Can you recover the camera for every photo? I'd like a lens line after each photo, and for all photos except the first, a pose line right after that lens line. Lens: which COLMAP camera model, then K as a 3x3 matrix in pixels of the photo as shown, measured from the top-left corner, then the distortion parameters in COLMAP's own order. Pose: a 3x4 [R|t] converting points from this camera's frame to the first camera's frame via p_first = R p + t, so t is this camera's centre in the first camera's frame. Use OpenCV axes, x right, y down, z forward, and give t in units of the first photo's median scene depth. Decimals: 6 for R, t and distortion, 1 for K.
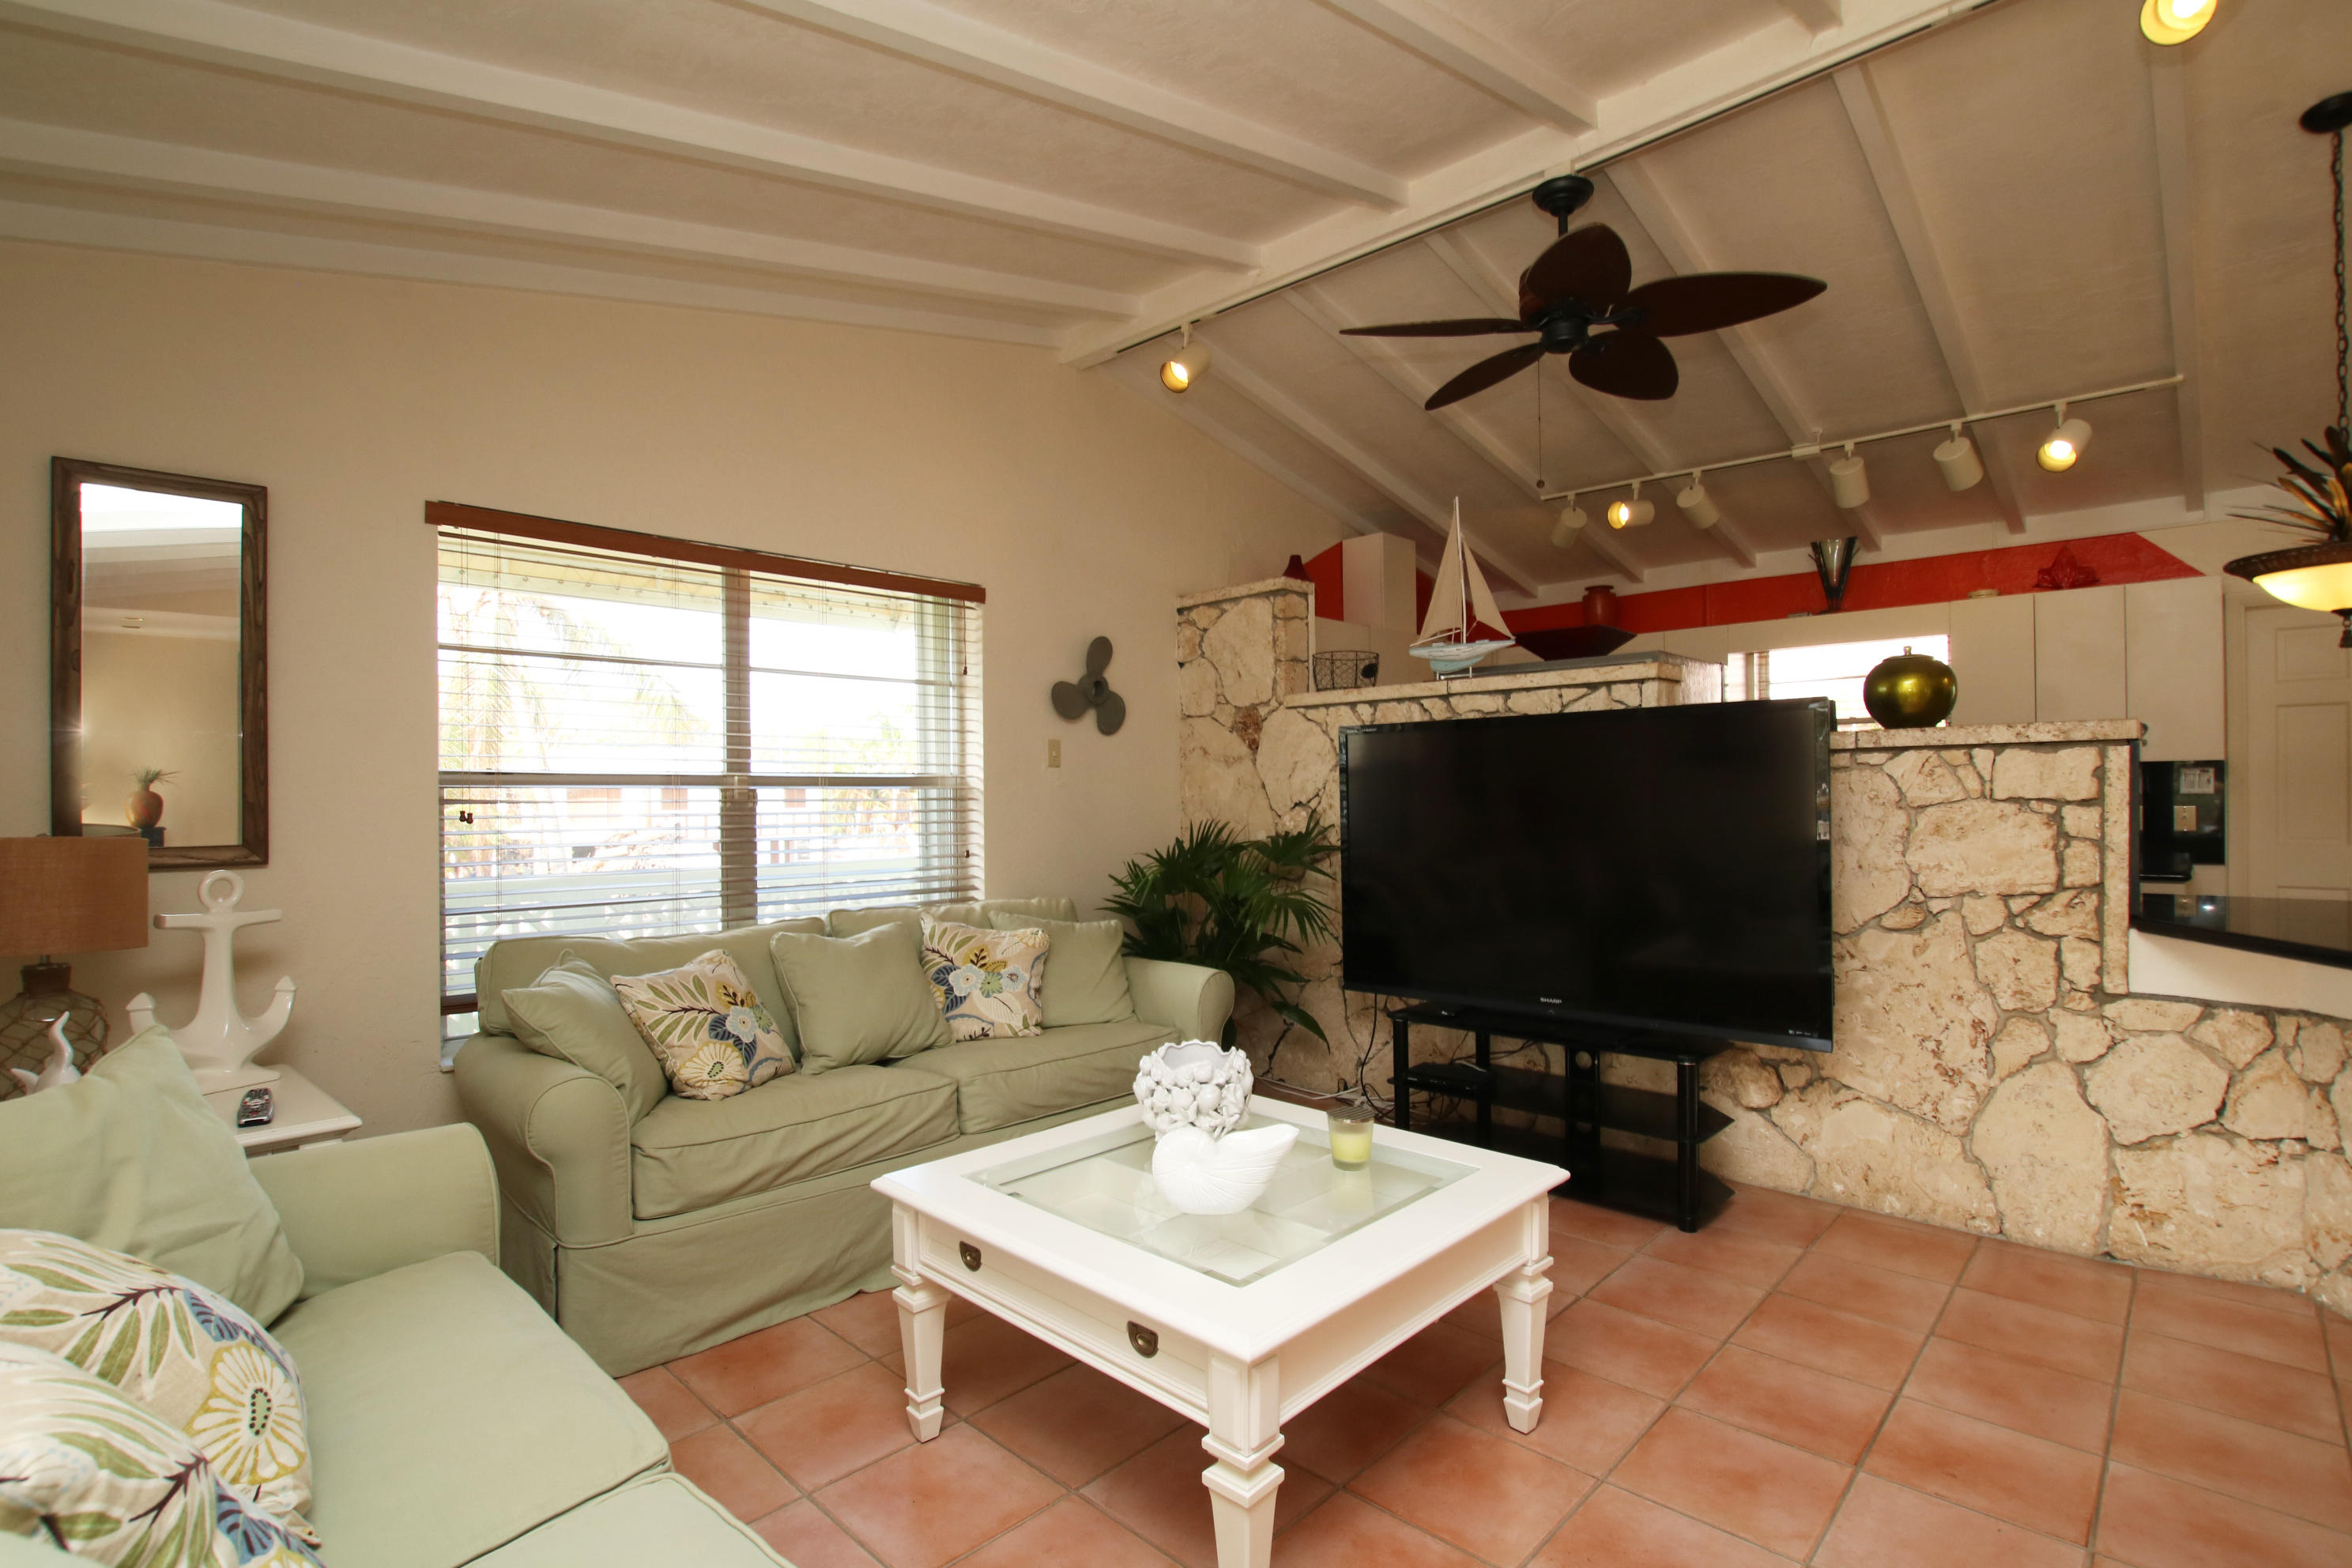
lens RADIAL K [[1097.9, 0, 1175.9], [0, 1097.9, 797.6], [0, 0, 1]] dist [-0.037369, 0.006145]
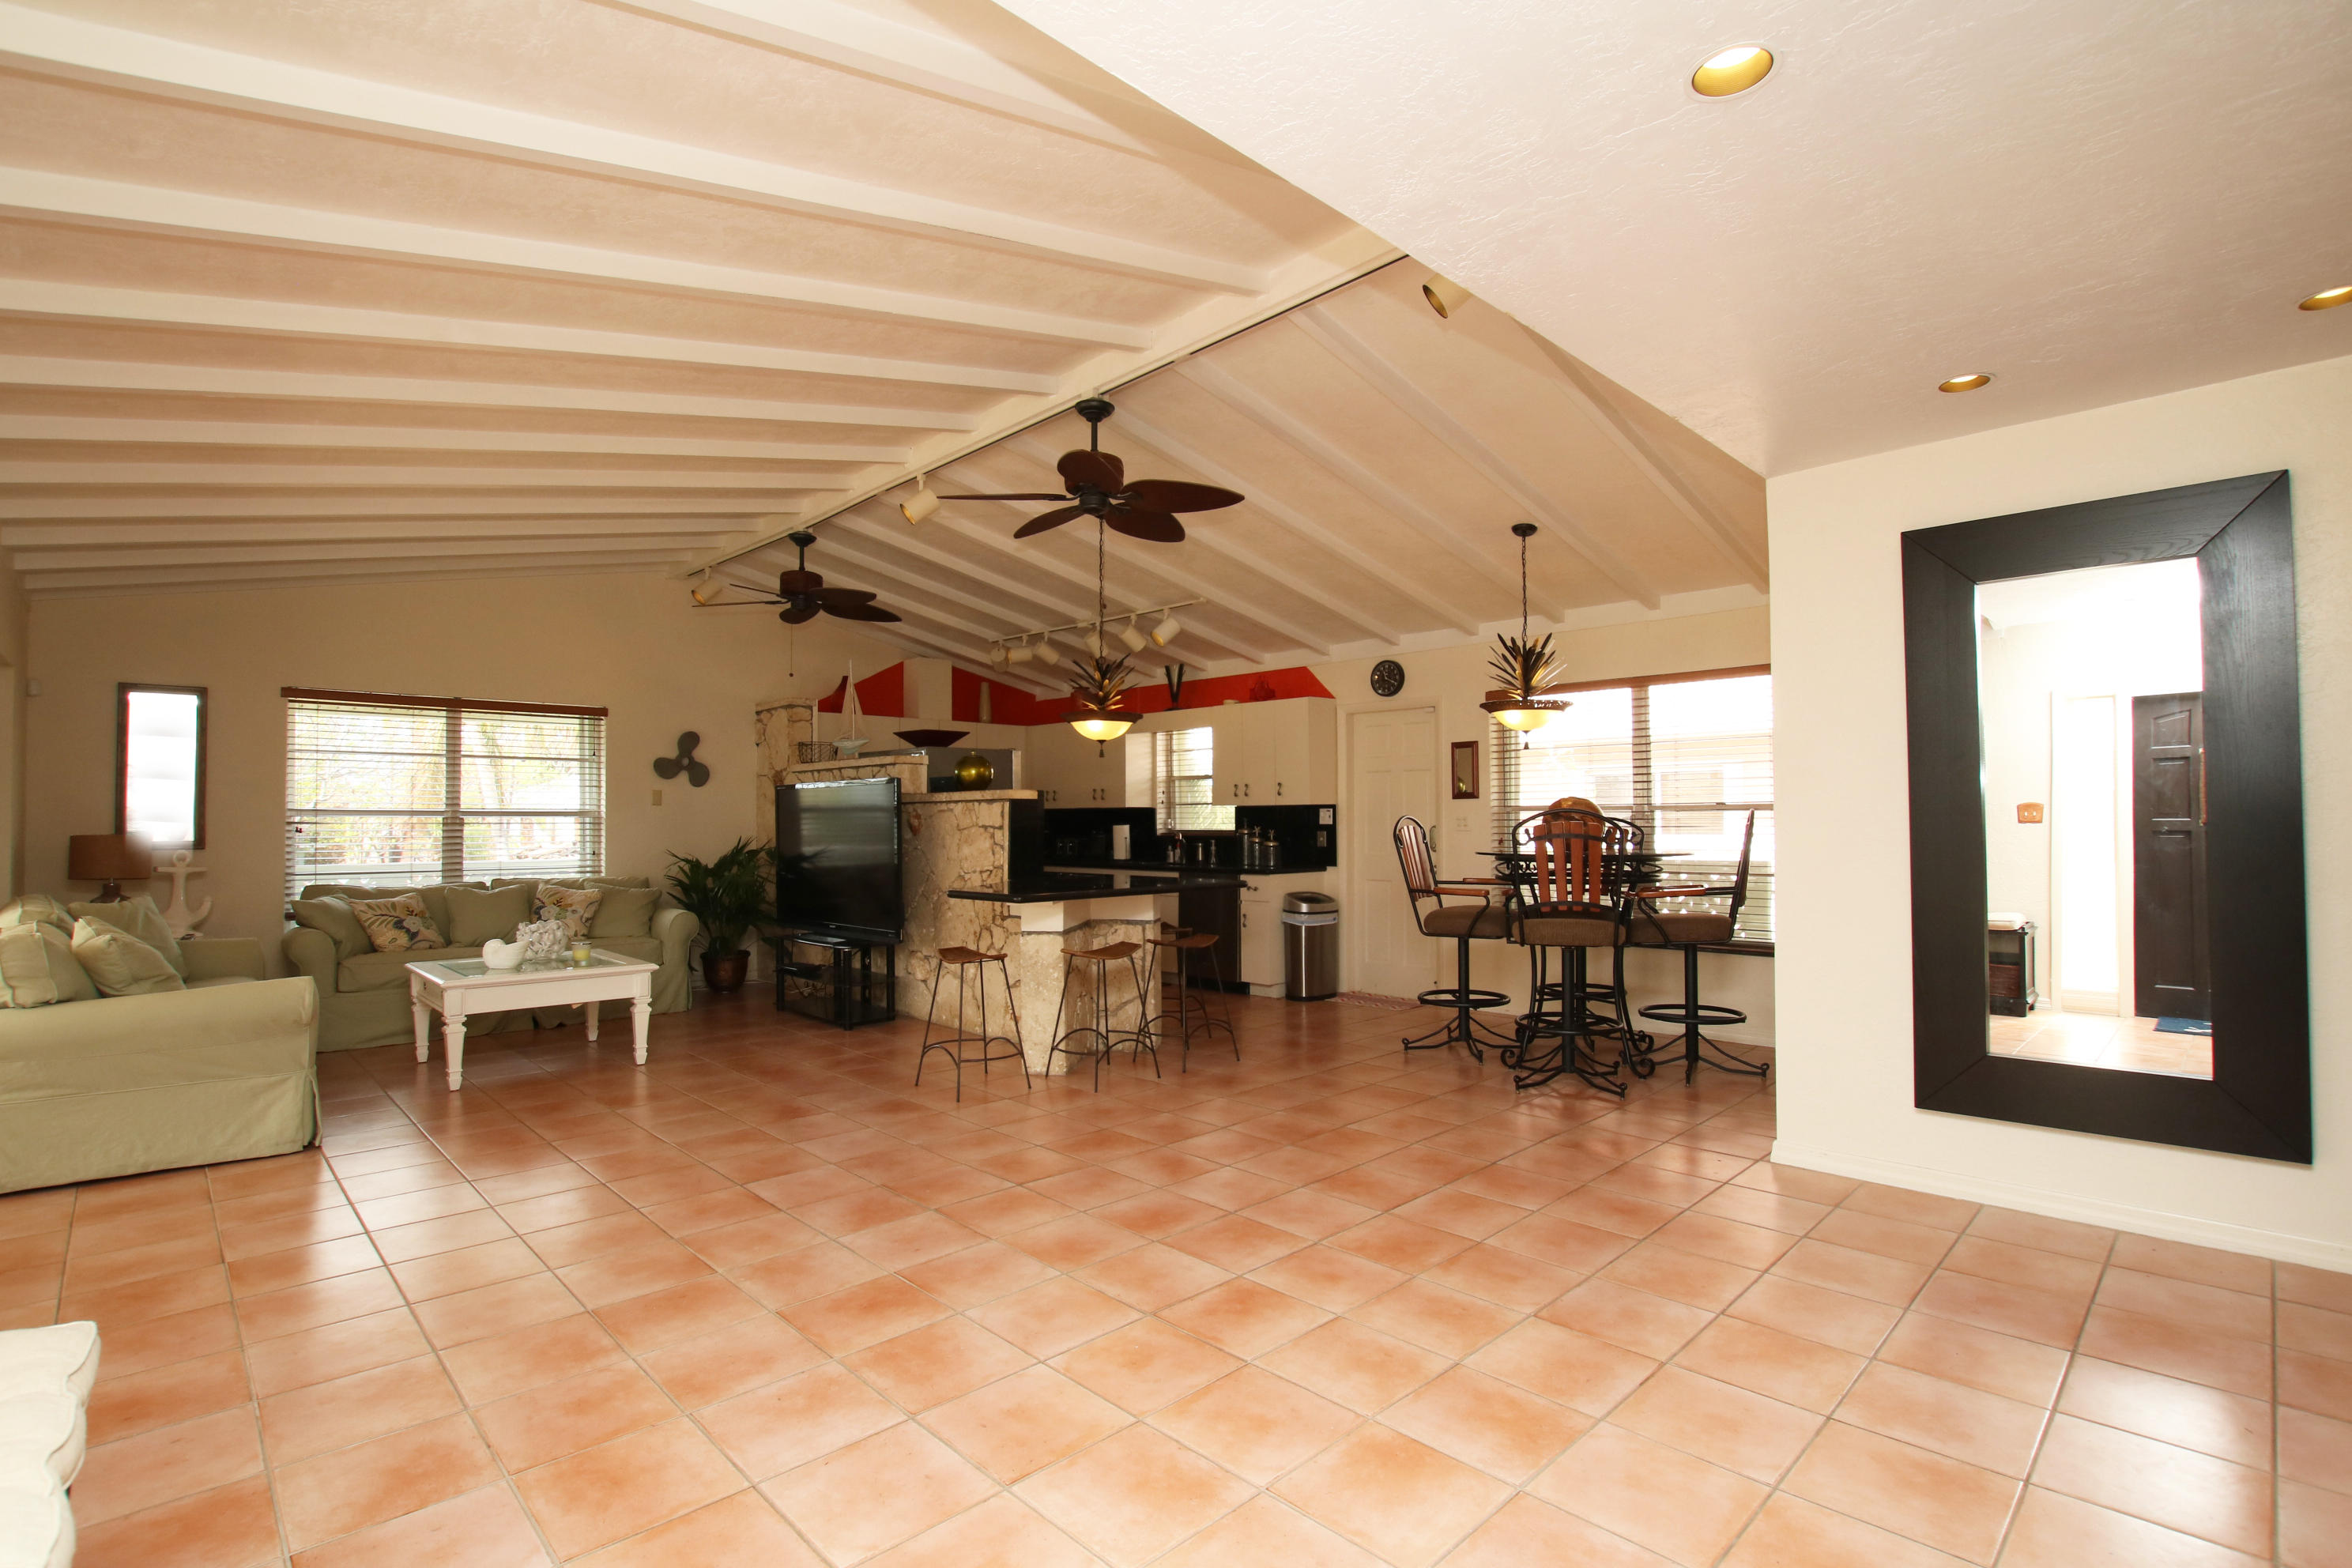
lens RADIAL K [[1097.9, 0, 1175.9], [0, 1097.9, 797.6], [0, 0, 1]] dist [-0.037369, 0.006145]
pose [[0.999585, 0.004336, -0.028495, 1.186207], [-0.004957, 0.999751, -0.021770, -0.009324], [0.028394, 0.021902, 0.999357, -1.128858]]
